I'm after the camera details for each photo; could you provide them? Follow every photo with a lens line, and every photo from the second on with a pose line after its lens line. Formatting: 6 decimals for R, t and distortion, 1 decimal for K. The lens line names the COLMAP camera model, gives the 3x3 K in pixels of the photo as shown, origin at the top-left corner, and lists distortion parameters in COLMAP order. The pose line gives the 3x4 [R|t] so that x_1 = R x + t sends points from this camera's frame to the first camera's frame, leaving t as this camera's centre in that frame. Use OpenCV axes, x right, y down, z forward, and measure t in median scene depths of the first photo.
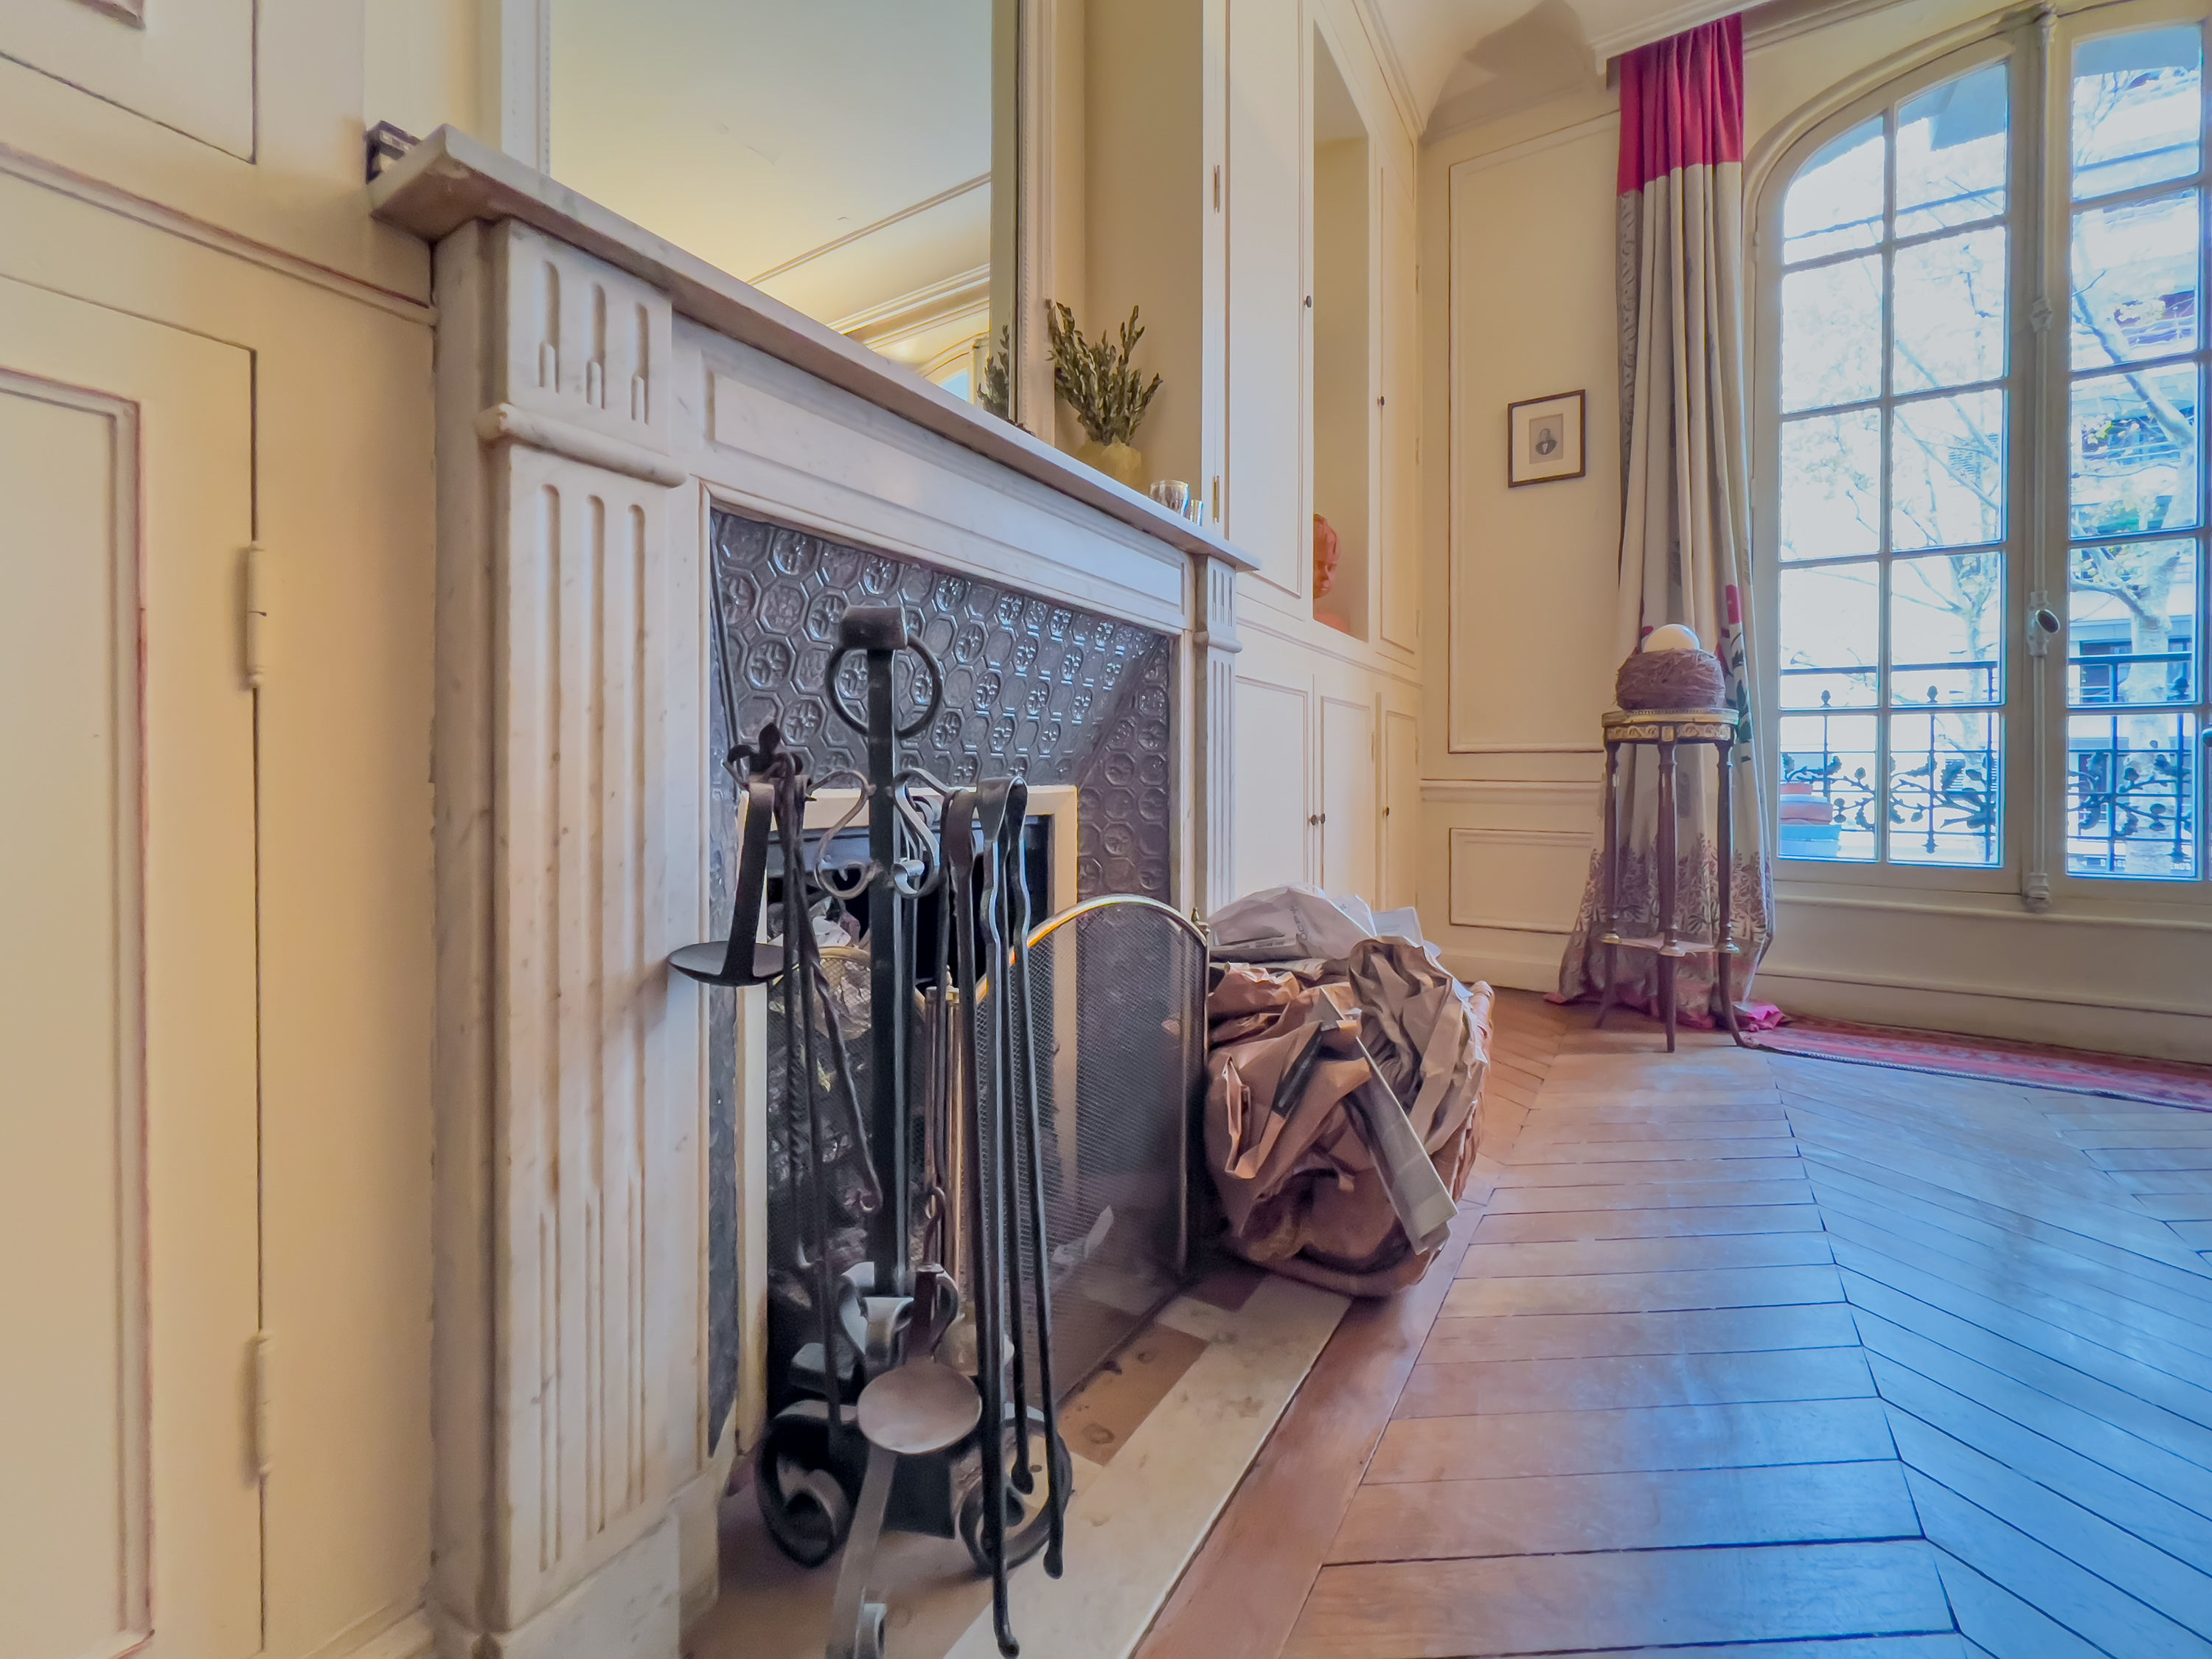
lens RADIAL K [[899.8, 0, 1117.6], [0, 899.8, 796.2], [0, 0, 1]] dist [0.001576, 0.000330]
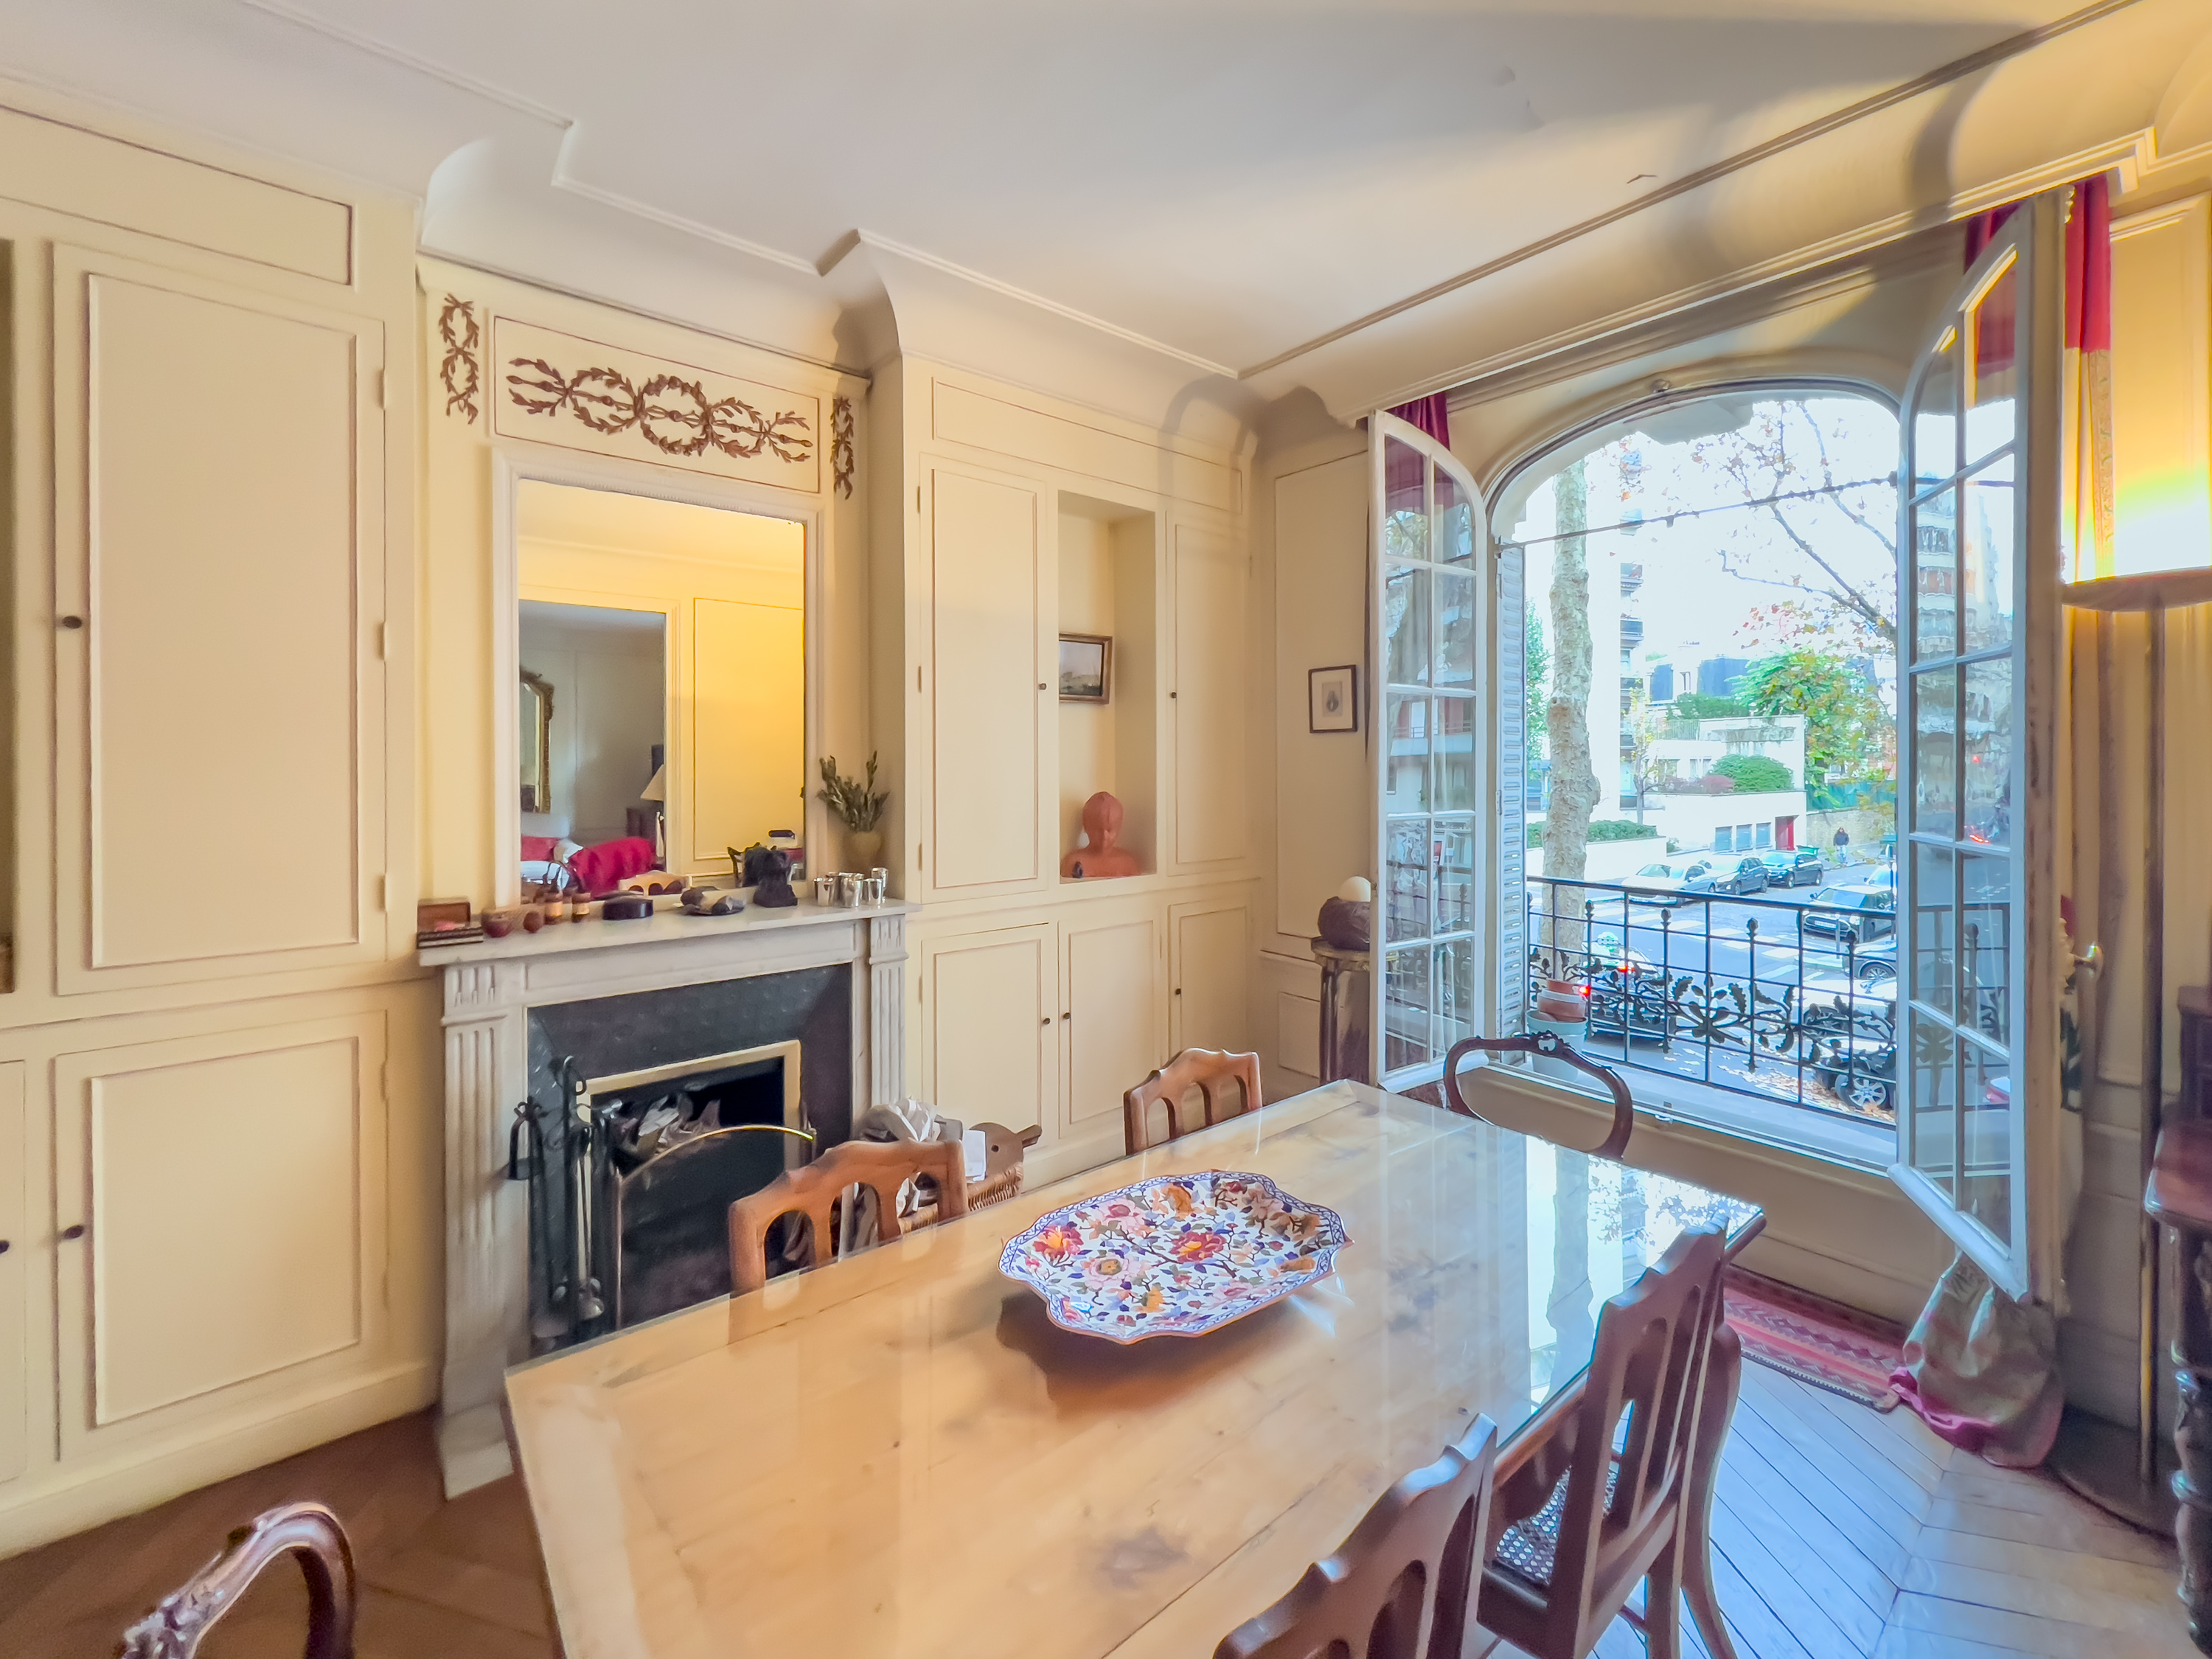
lens RADIAL K [[891.3, 0, 1106.0], [0, 891.3, 829.5], [0, 0, 1]] dist [0.000251, -0.000052]
pose [[0.953274, 0.018058, -0.301567, 0.598921], [-0.006300, 0.999183, 0.039914, -0.283203], [0.302041, -0.036149, 0.952609, -0.317751]]
